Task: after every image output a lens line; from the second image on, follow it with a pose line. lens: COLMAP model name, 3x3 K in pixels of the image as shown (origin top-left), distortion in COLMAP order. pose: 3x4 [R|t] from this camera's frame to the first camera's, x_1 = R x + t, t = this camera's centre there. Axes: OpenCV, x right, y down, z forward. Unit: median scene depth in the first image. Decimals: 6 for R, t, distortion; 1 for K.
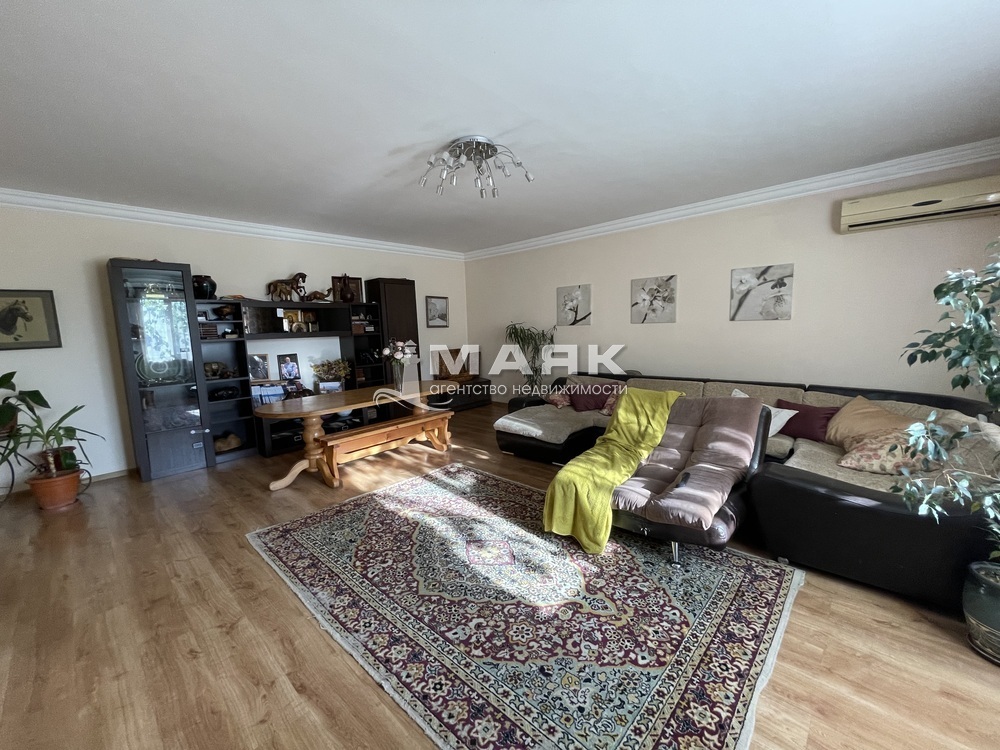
lens RADIAL K [[404.8, 0, 505.1], [0, 404.8, 372.9], [0, 0, 1]] dist [-0.003352, -0.000223]
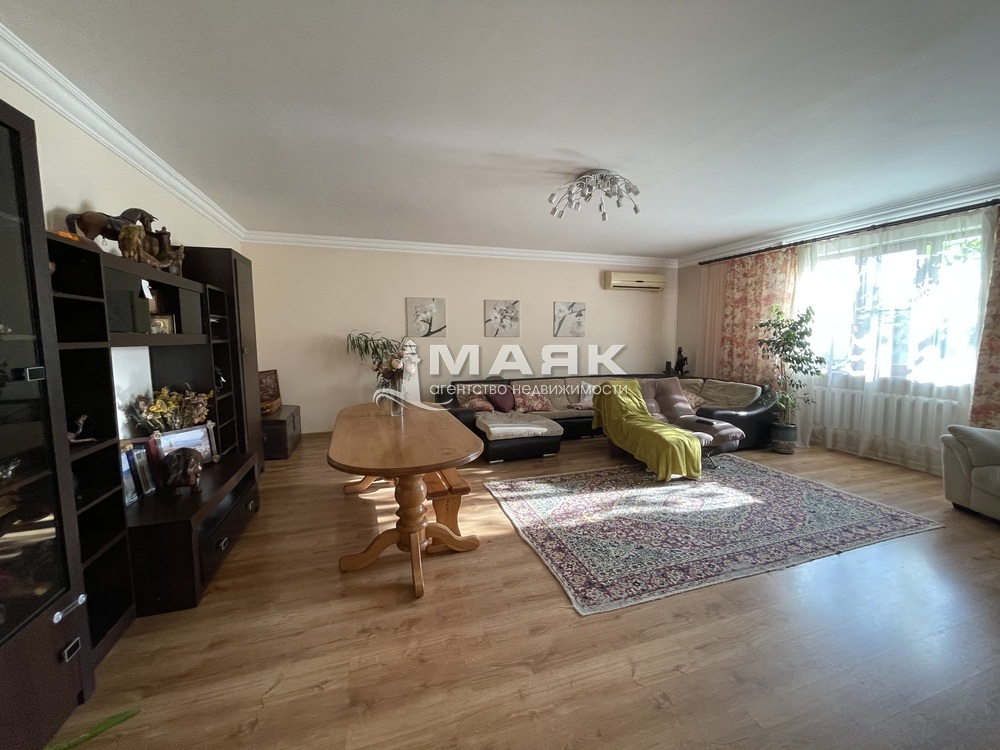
lens RADIAL K [[404.8, 0, 505.1], [0, 404.8, 372.9], [0, 0, 1]] dist [-0.003352, -0.000223]
pose [[0.482998, -0.047454, 0.874335, -1.107518], [0.089297, 0.995994, 0.004728, -0.029750], [-0.871056, 0.075793, 0.485300, 0.631055]]
